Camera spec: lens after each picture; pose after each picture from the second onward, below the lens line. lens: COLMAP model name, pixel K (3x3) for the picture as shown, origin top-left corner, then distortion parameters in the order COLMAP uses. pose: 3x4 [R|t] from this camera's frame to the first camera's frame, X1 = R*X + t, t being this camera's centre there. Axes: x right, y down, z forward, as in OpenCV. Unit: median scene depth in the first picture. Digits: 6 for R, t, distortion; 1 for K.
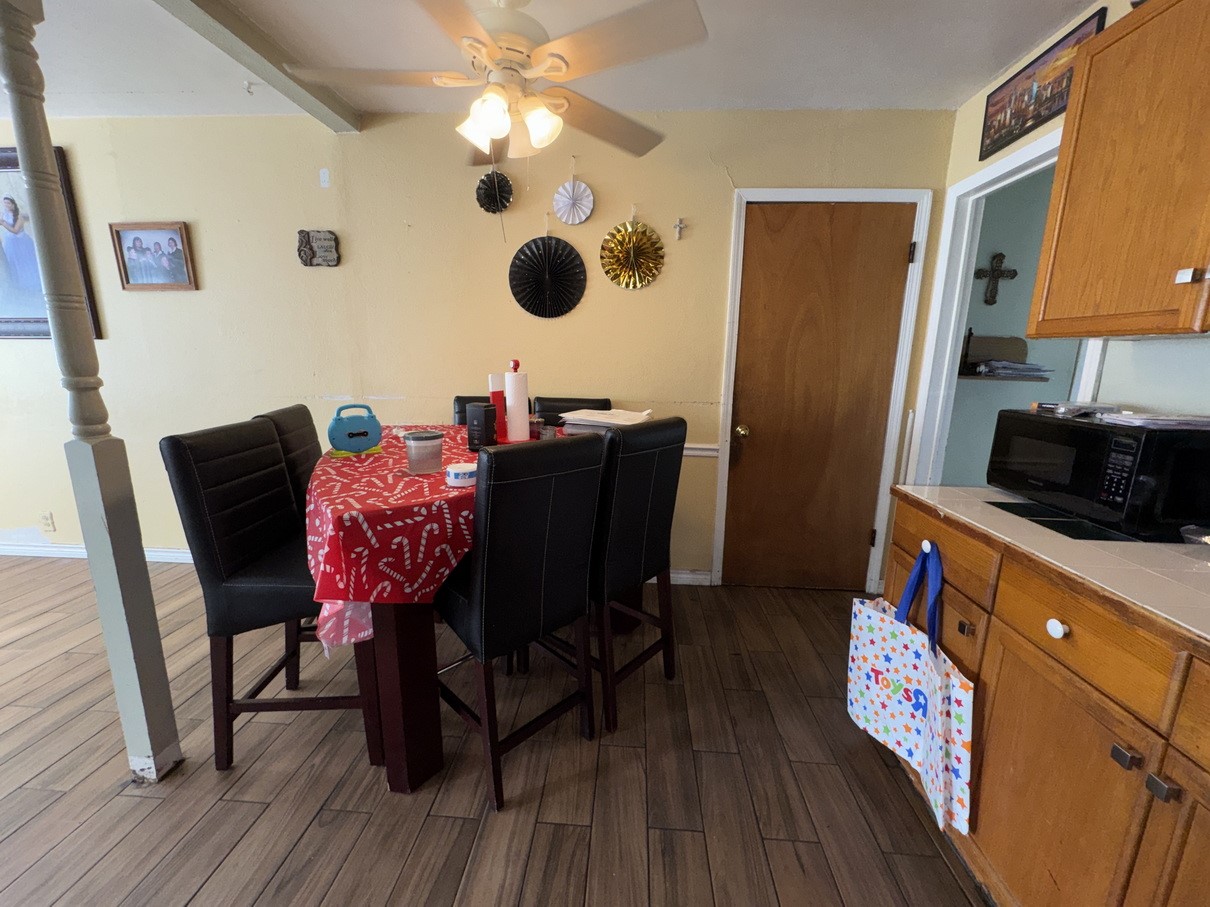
lens RADIAL K [[483.9, 0, 605.5], [0, 483.9, 452.7], [0, 0, 1]] dist [0.000291, -0.000123]
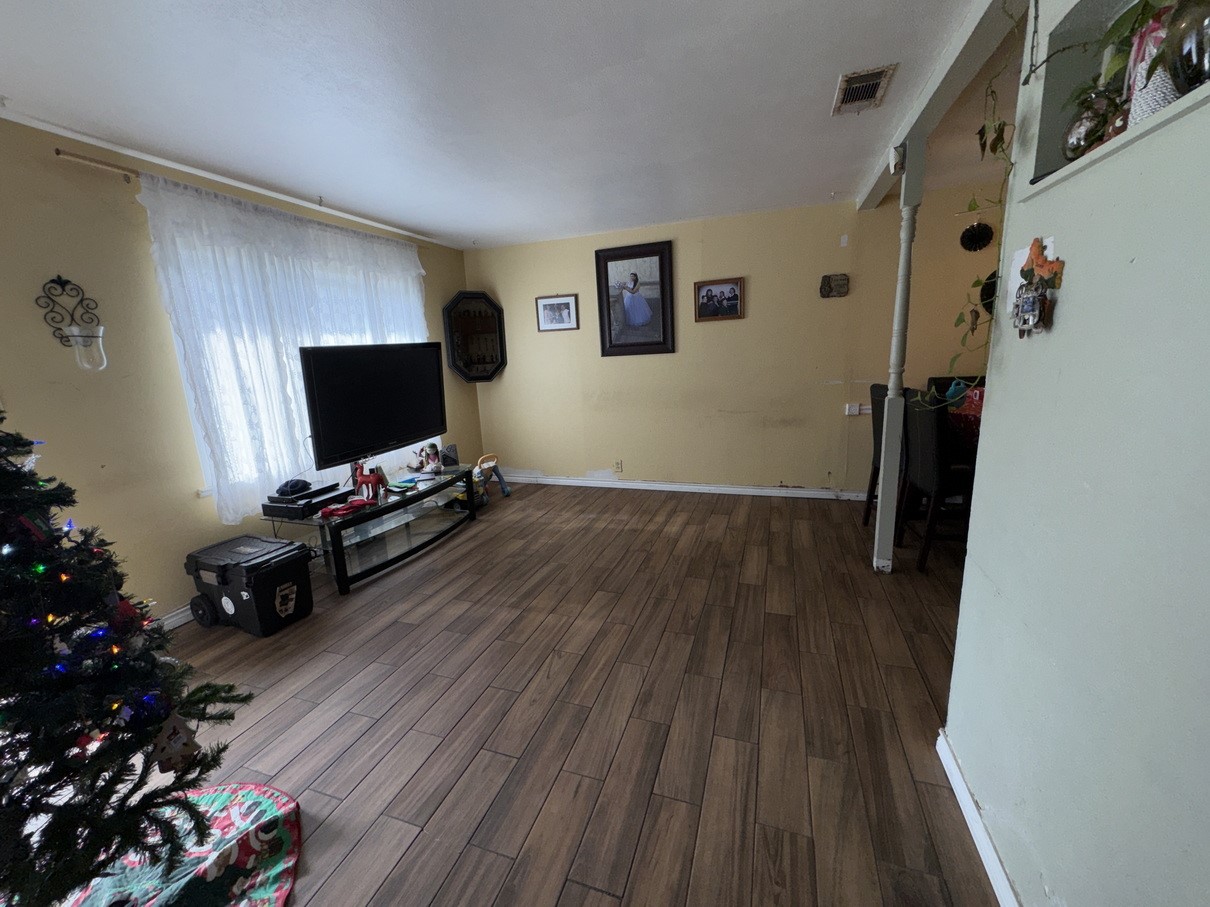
lens RADIAL K [[483.9, 0, 604.3], [0, 483.9, 456.3], [0, 0, 1]] dist [0.000291, -0.000123]
pose [[0.960156, 0.004209, -0.279434, -0.860747], [-0.002176, 0.999969, 0.007583, 0.111434], [0.279457, -0.006672, 0.960135, -0.690104]]
